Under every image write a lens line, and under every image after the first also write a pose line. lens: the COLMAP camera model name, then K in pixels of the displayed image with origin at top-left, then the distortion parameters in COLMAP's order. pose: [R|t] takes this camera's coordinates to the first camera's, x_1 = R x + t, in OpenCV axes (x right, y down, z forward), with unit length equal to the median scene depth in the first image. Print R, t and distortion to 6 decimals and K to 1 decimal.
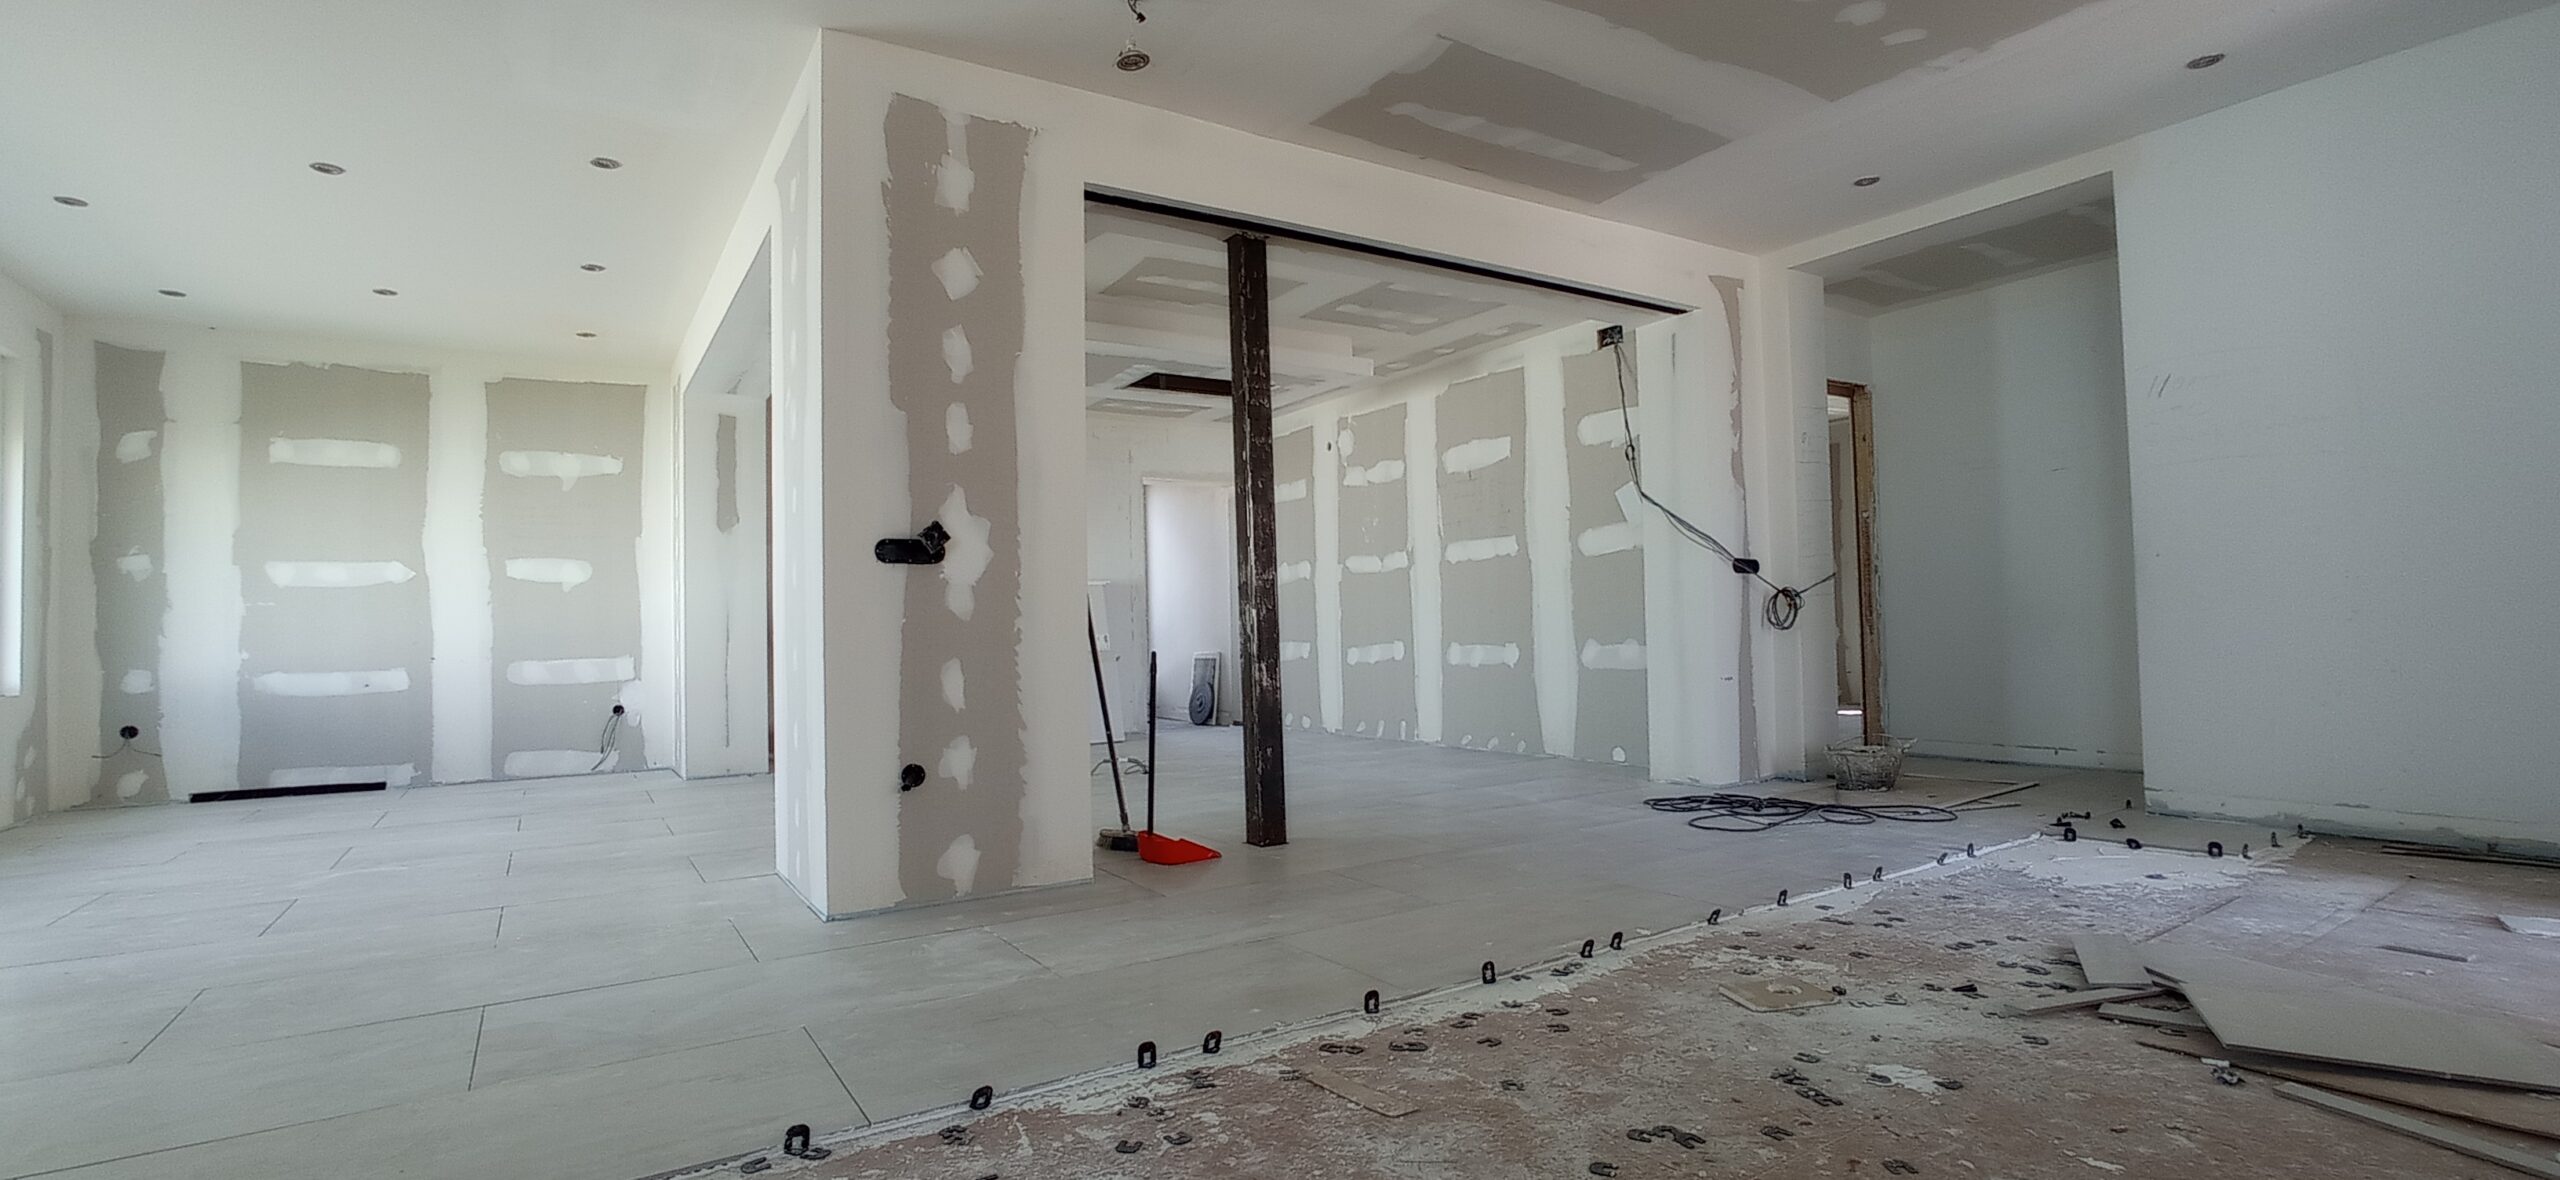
lens RADIAL K [[1158.2, 0, 1276.8], [0, 1158.2, 591.4], [0, 0, 1]] dist [-0.049868, 0.026078]
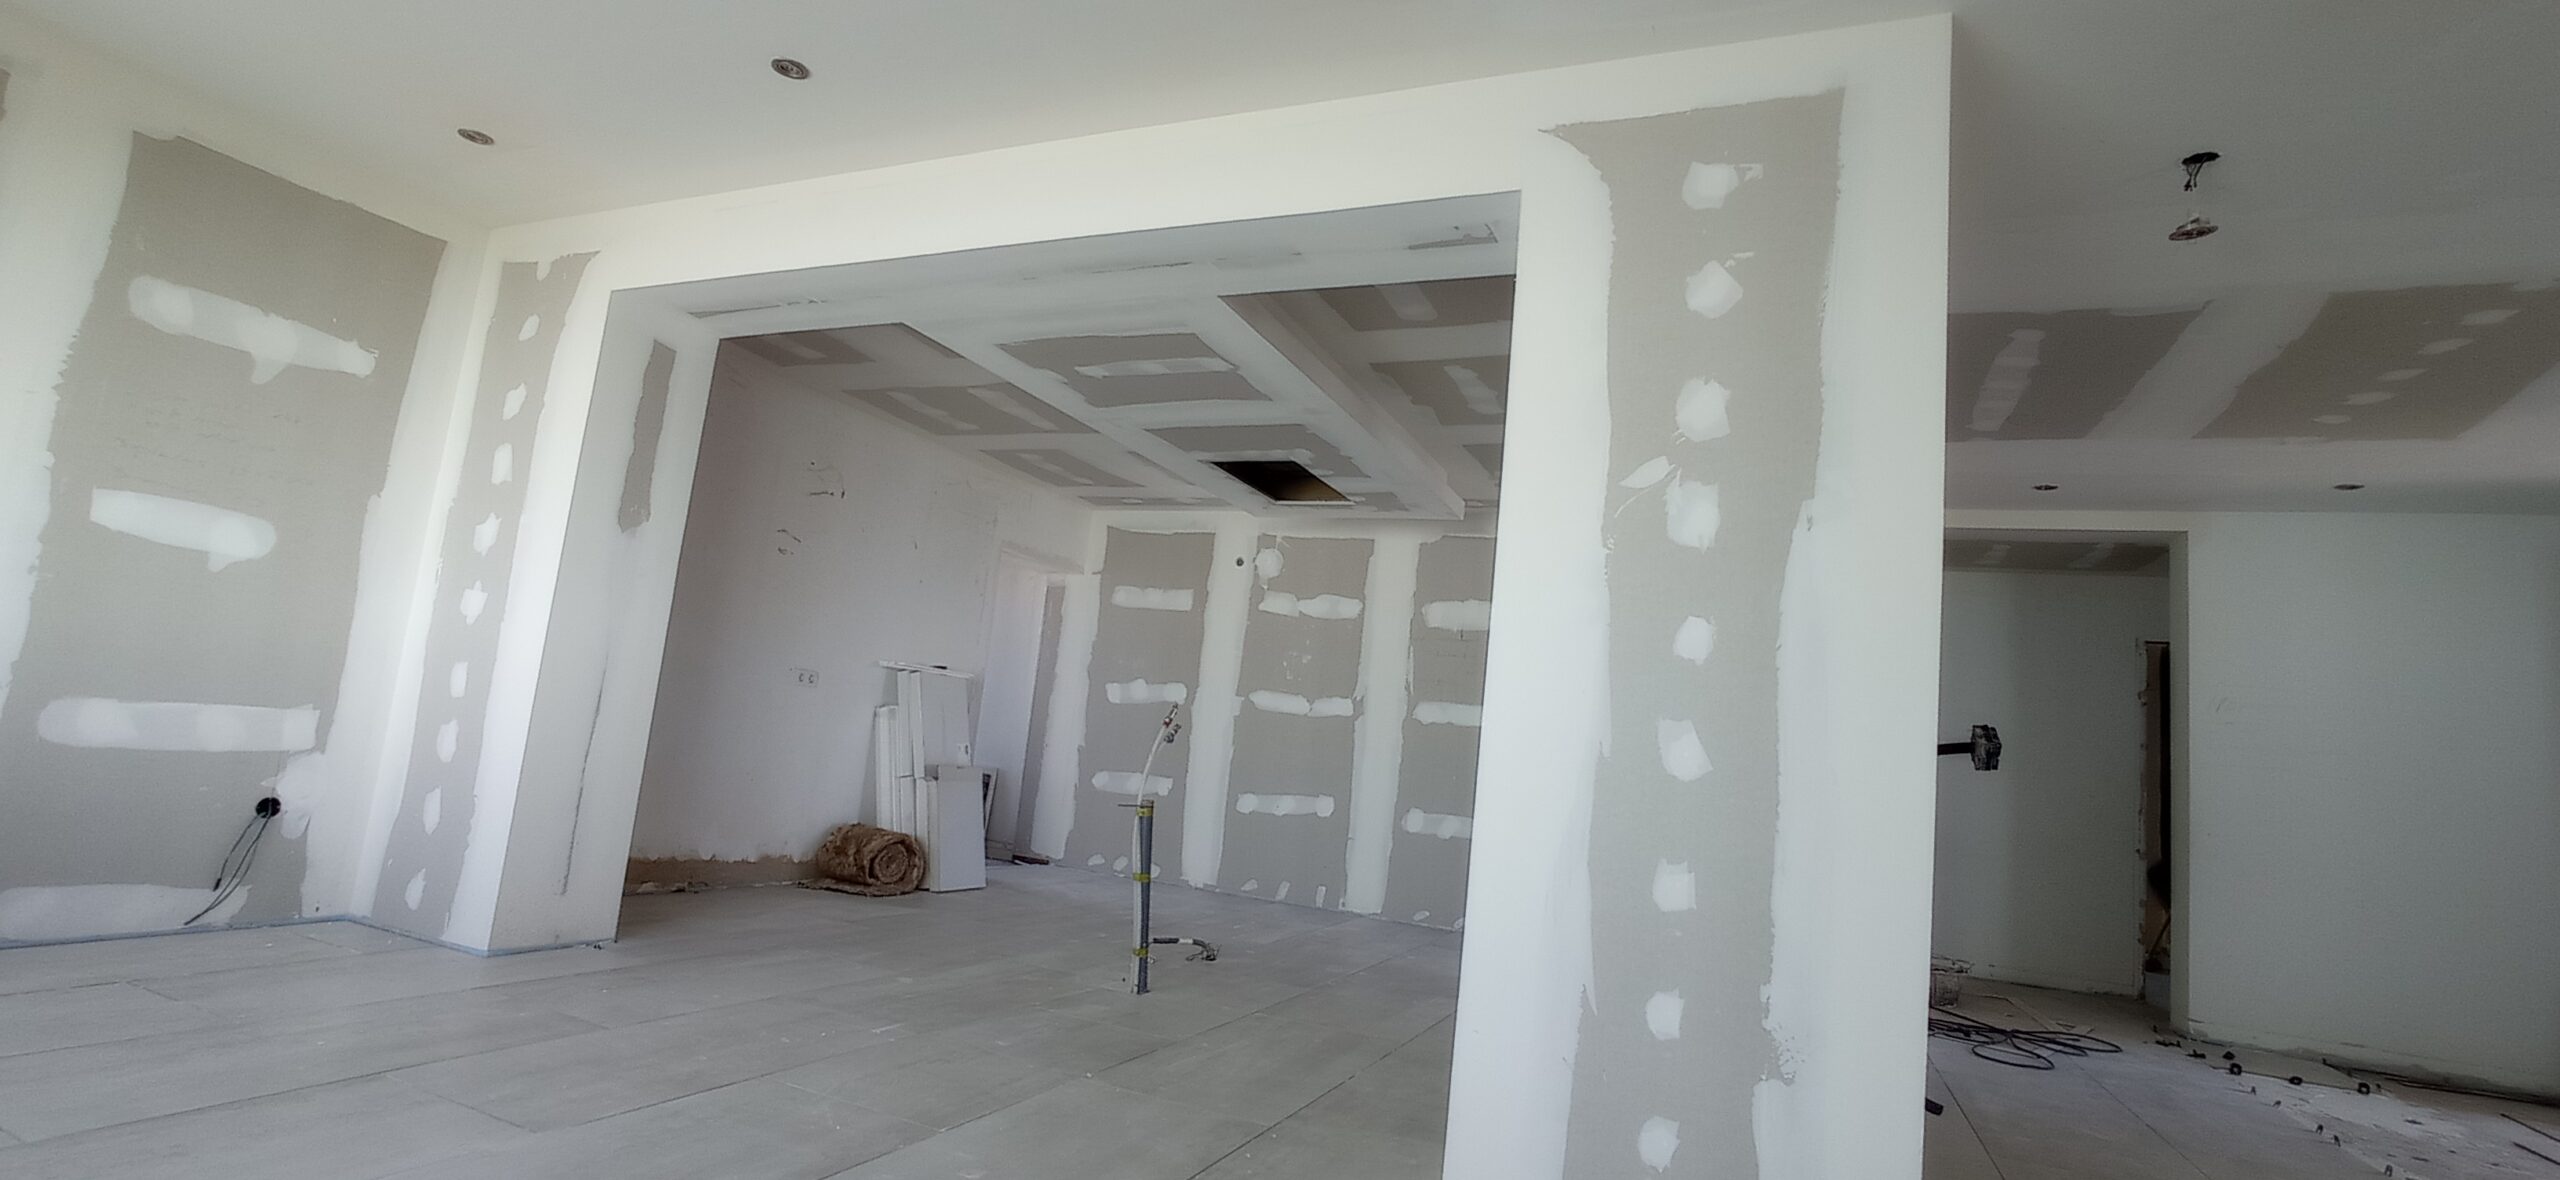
lens RADIAL K [[1158.2, 0, 1278.3], [0, 1158.2, 601.7], [0, 0, 1]] dist [-0.049868, 0.026078]
pose [[0.822007, 0.182432, 0.539465, -0.581490], [-0.142288, 0.983048, -0.115628, 0.004876], [-0.551414, 0.018287, 0.834031, 0.355009]]
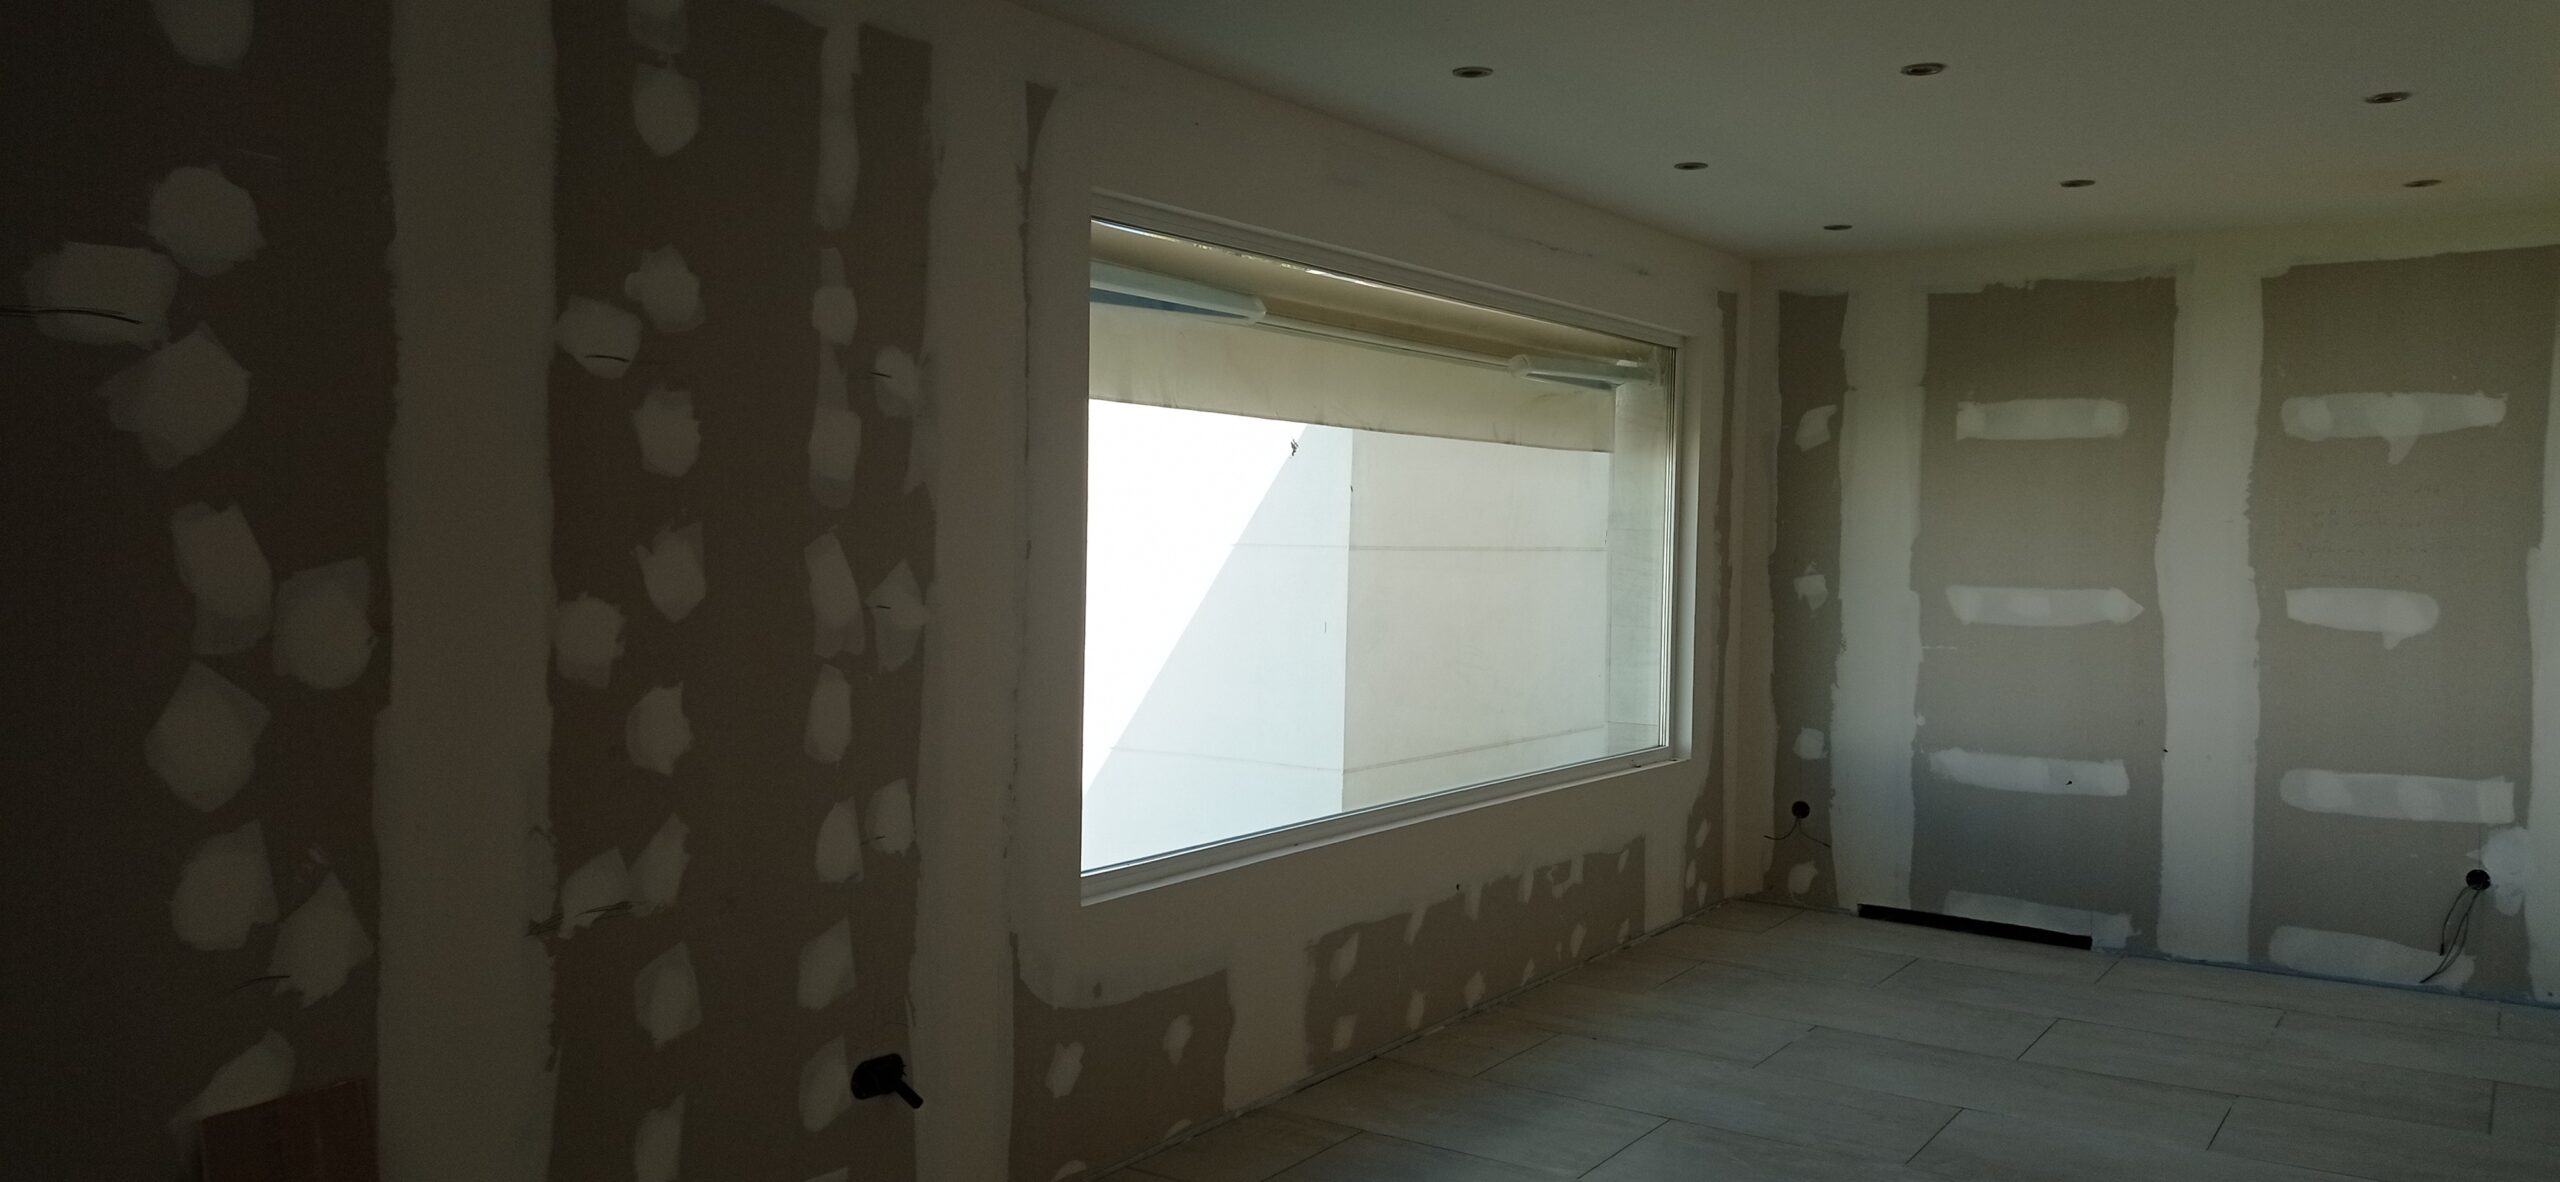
lens RADIAL K [[1930.9, 0, 1274.0], [0, 1930.9, 597.5], [0, 0, 1]] dist [0.072675, -0.075934]
pose [[0.410272, 0.065662, -0.909596, 0.010796], [0.004506, 0.997246, 0.074021, -0.112096], [0.911952, -0.034468, 0.408847, 0.150893]]
